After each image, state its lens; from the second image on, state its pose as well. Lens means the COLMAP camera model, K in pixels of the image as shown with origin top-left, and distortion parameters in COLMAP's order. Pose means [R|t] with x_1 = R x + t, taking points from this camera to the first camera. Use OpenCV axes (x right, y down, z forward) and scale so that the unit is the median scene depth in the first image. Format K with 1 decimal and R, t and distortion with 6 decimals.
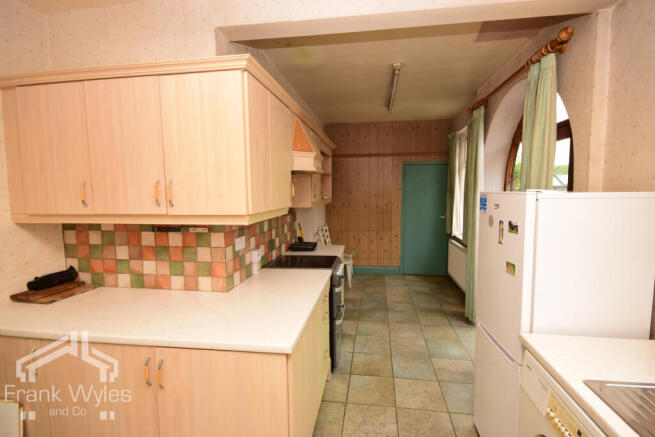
lens RADIAL K [[315.2, 0, 329.5], [0, 315.2, 217.6], [0, 0, 1]] dist [0.003853, 0.000095]
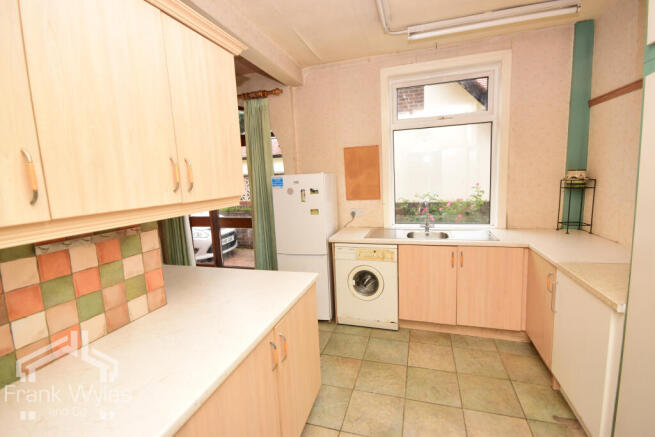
lens RADIAL K [[307.7, 0, 327.2], [0, 307.7, 217.7], [0, 0, 1]] dist [0.000157, 0.000033]
pose [[0.157756, -0.132768, 0.978512, -0.978188], [0.142047, 0.983665, 0.110567, -0.005510], [-0.977208, 0.121552, 0.174038, 0.437778]]
